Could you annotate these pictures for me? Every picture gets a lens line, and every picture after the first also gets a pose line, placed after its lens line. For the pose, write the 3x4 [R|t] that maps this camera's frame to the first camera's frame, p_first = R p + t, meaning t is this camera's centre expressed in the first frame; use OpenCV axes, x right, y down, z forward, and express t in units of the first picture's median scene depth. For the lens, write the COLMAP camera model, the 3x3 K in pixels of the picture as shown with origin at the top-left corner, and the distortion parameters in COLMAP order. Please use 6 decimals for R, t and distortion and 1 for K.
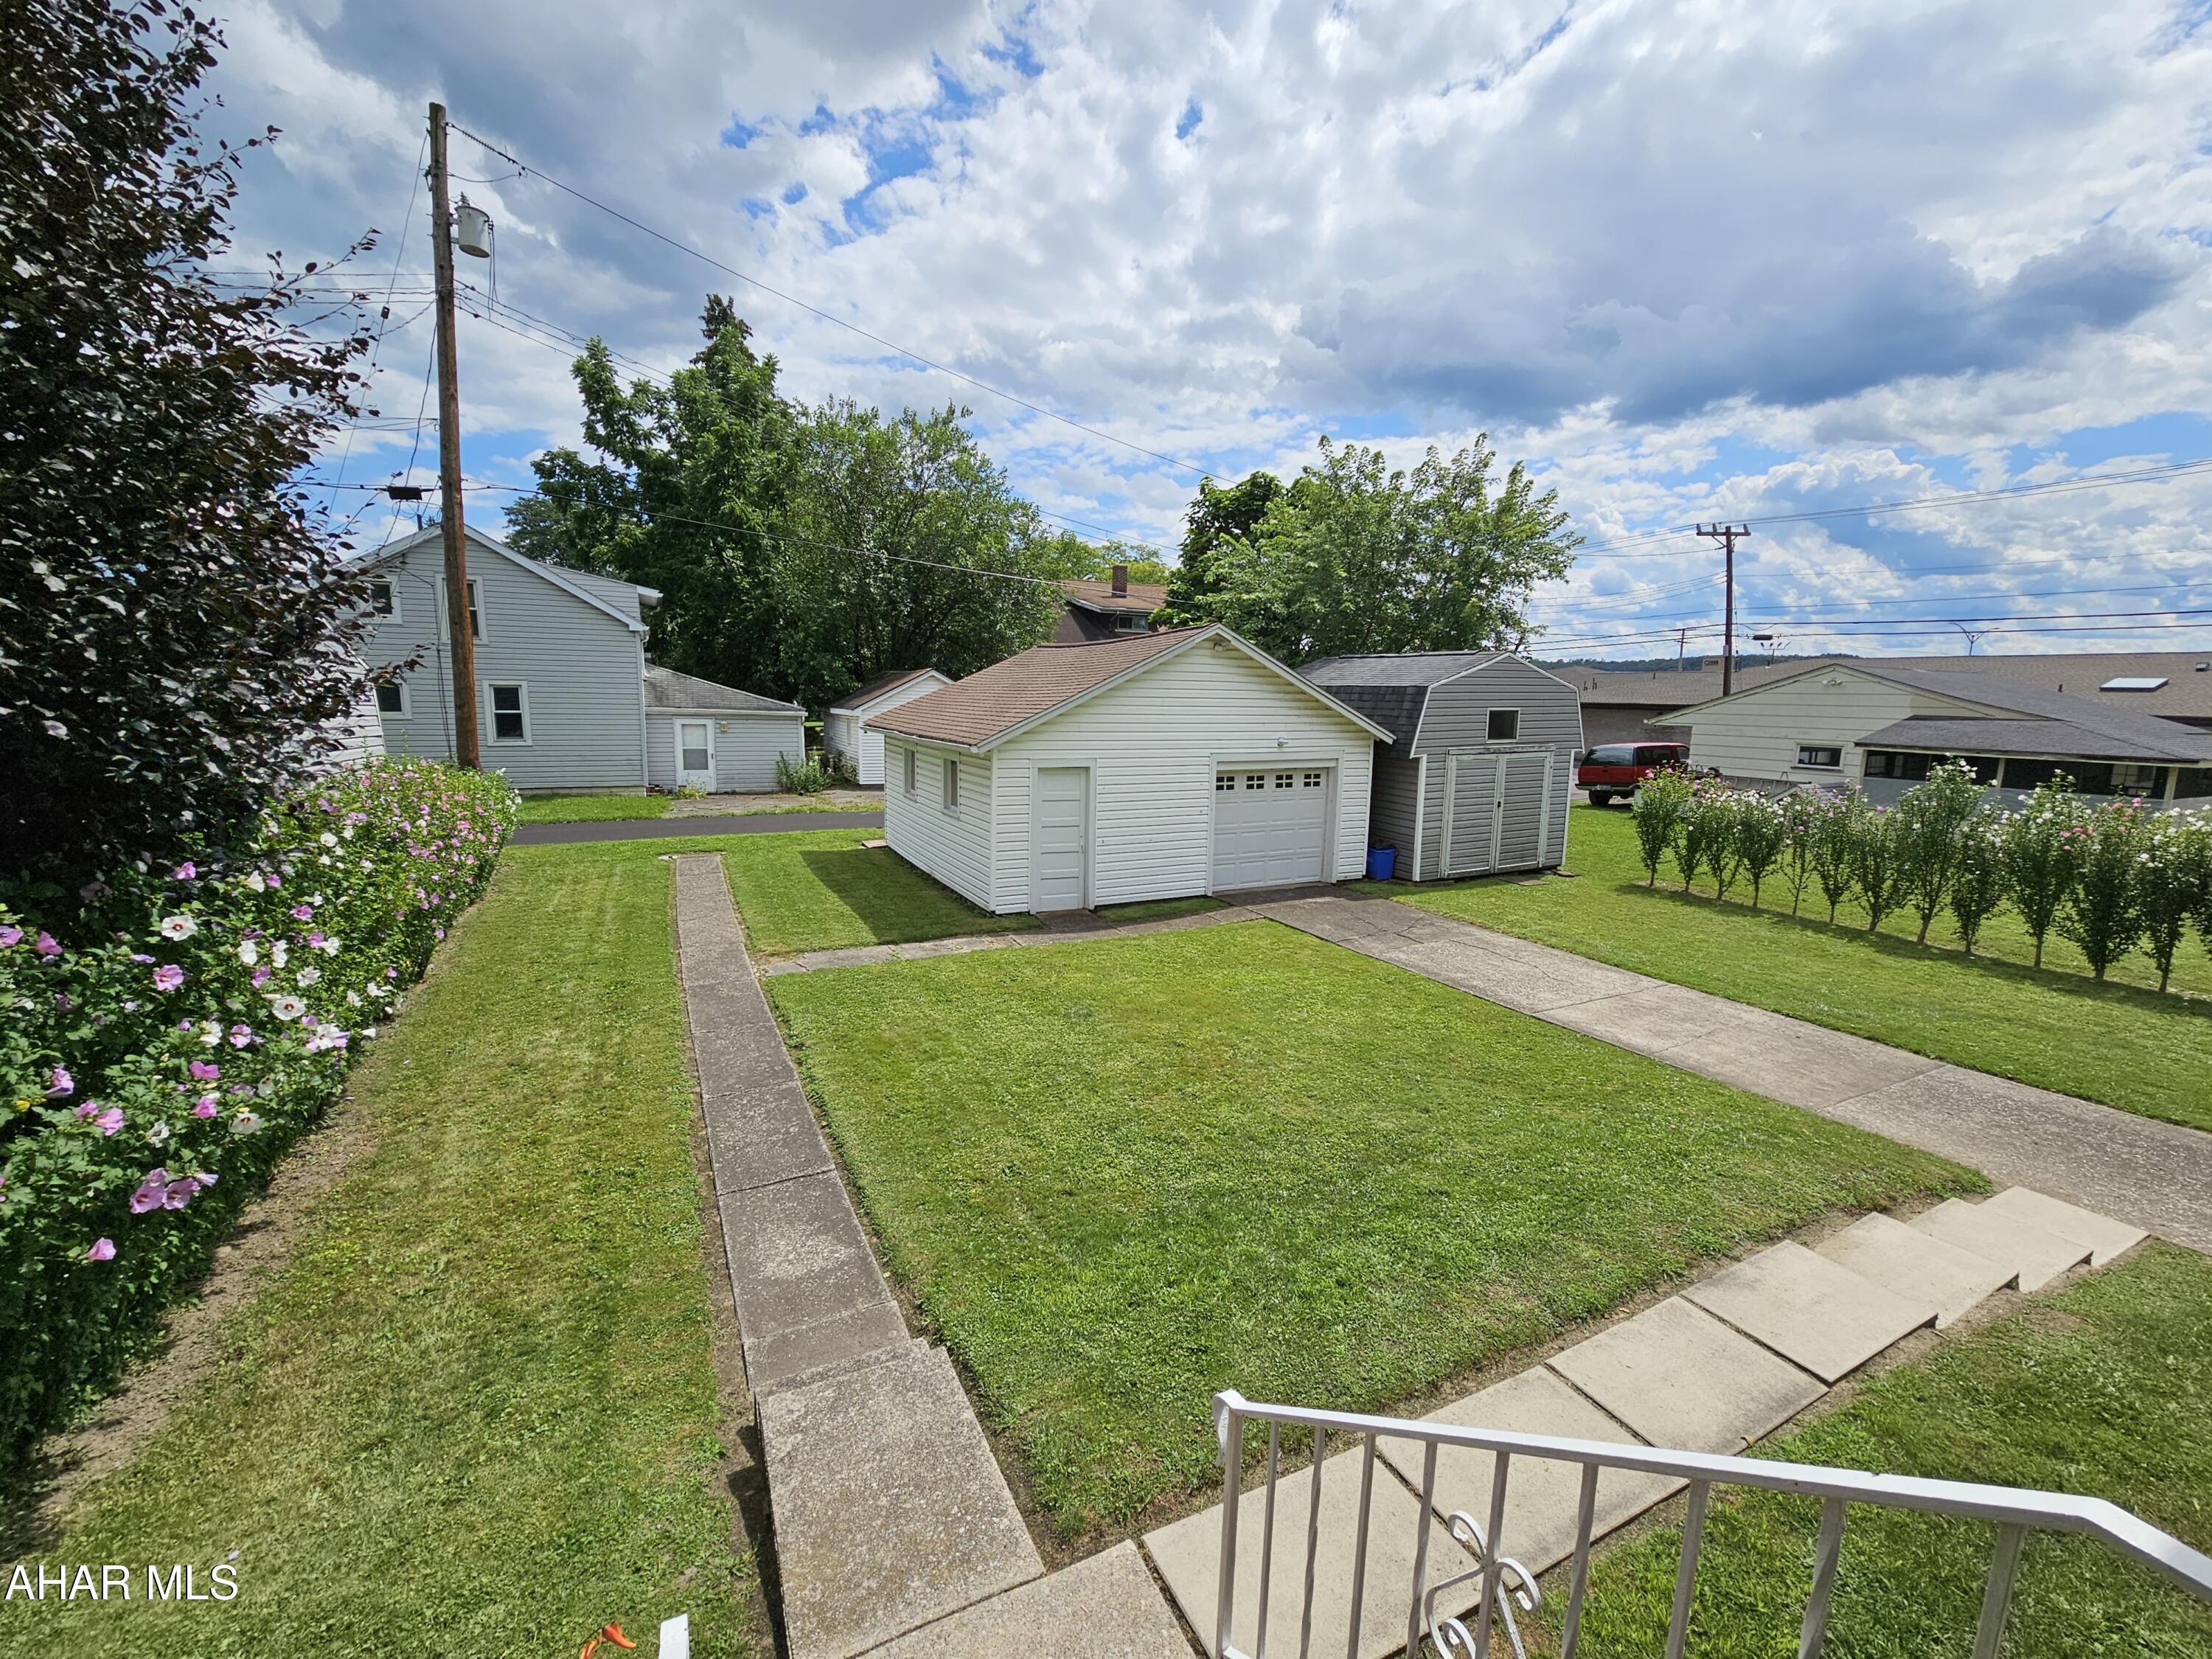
lens RADIAL K [[893.7, 0, 1106.0], [0, 893.7, 829.5], [0, 0, 1]] dist [0.002034, 0.000770]
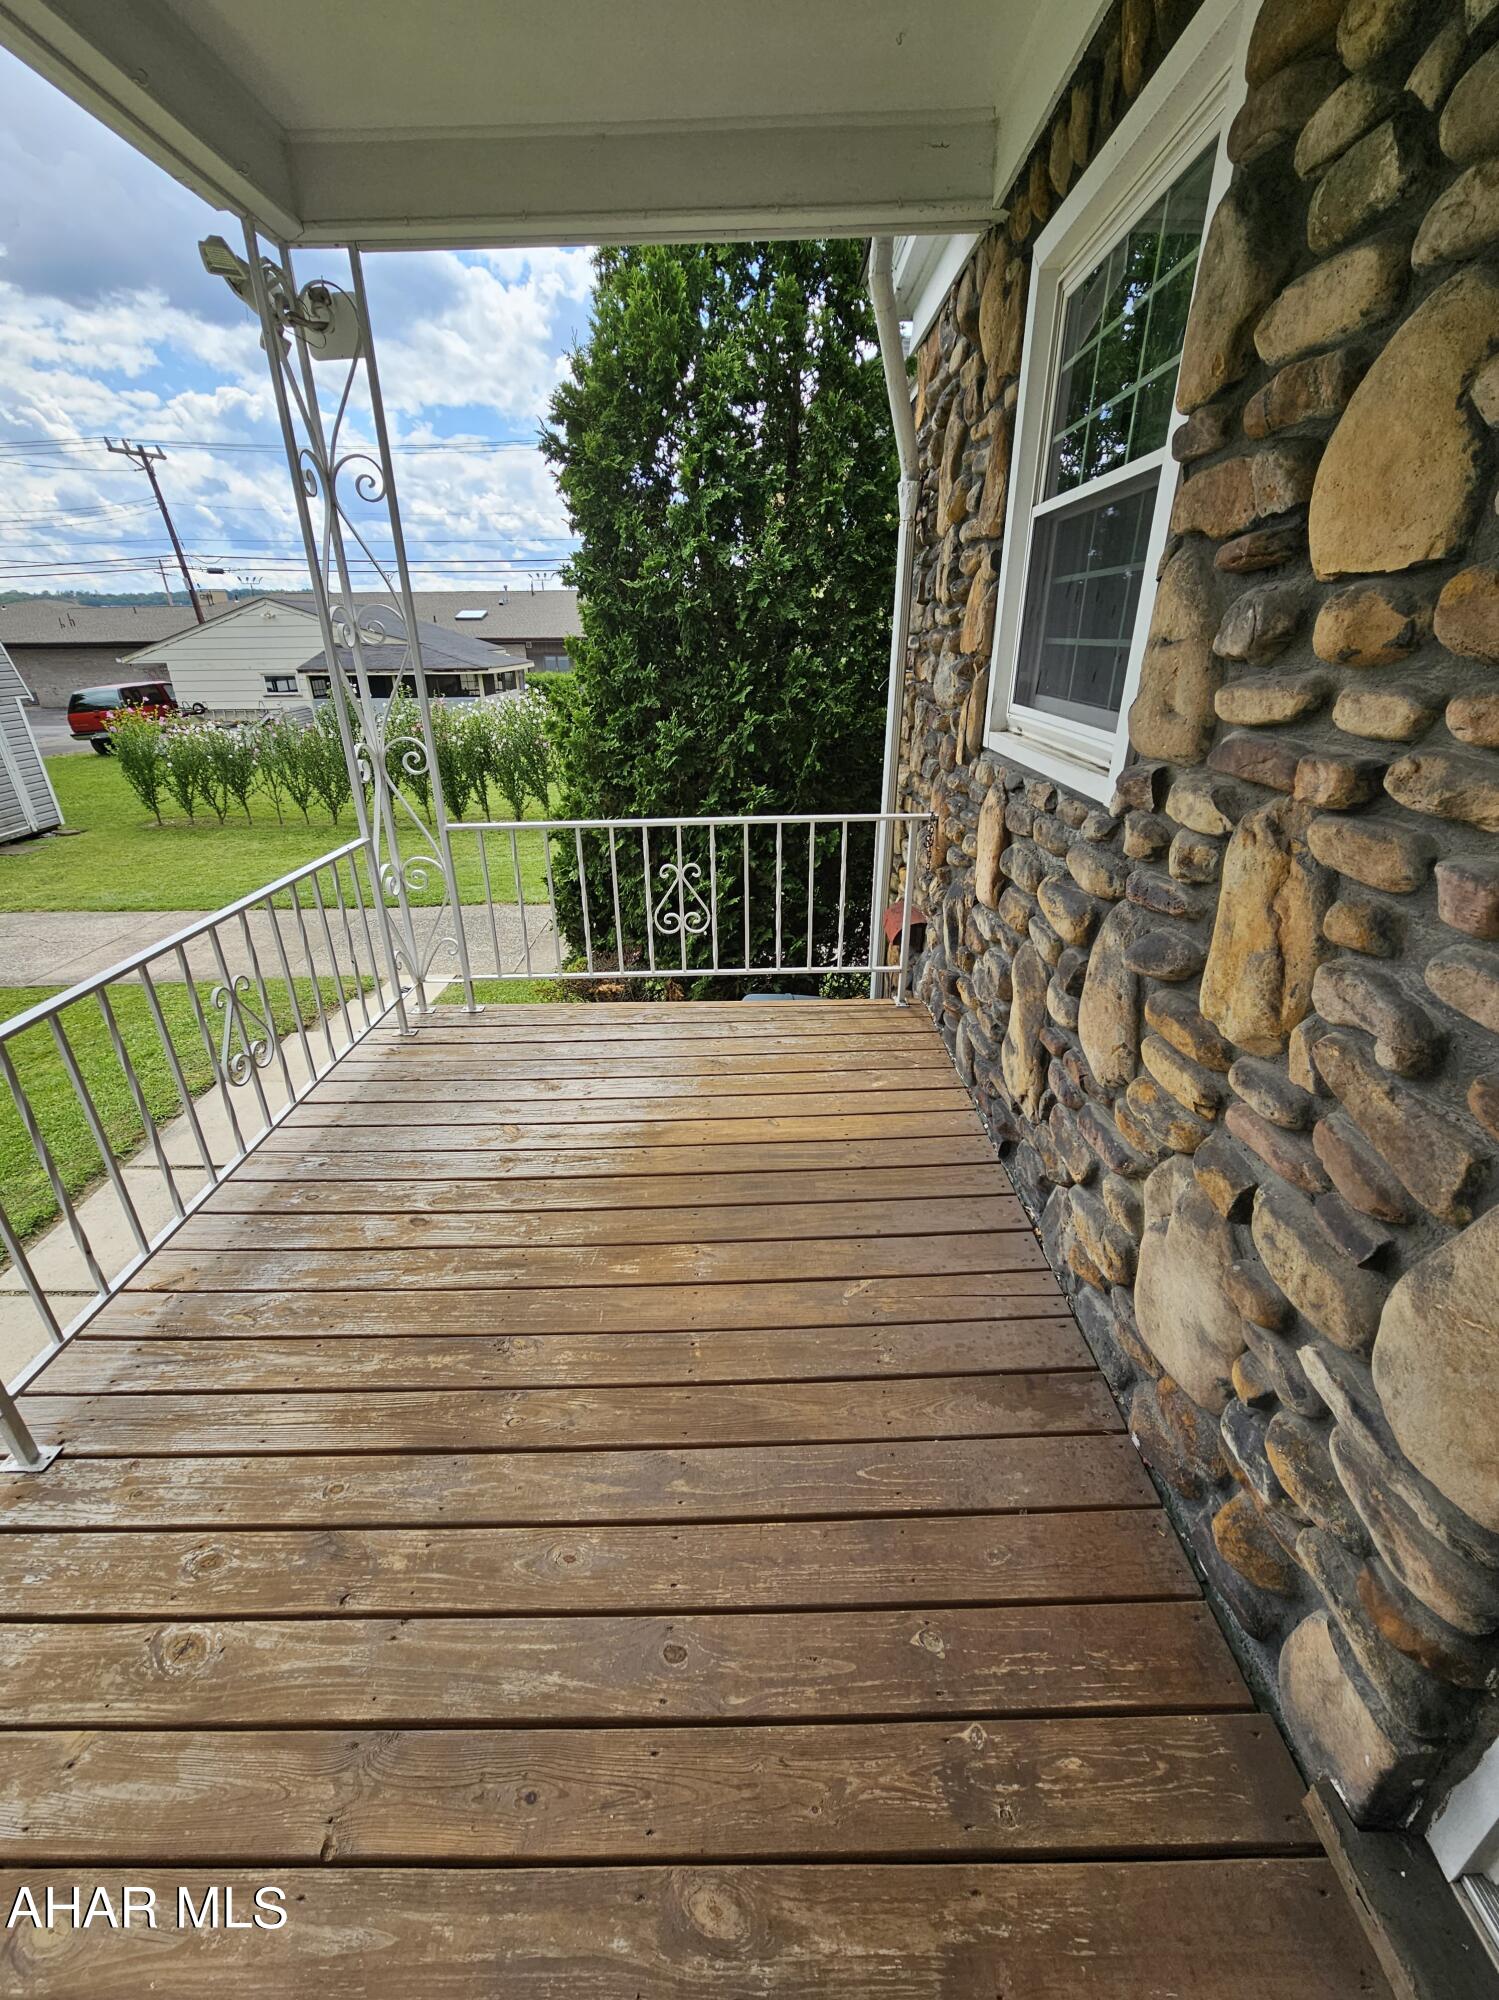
lens RADIAL K [[808.1, 0, 749.5], [0, 808.1, 1000.0], [0, 0, 1]] dist [0.002034, 0.000770]
pose [[0.468811, -0.388772, 0.793141, 0.079834], [0.156840, 0.920301, 0.358397, 0.015781], [-0.869262, -0.043625, 0.492422, -0.078527]]
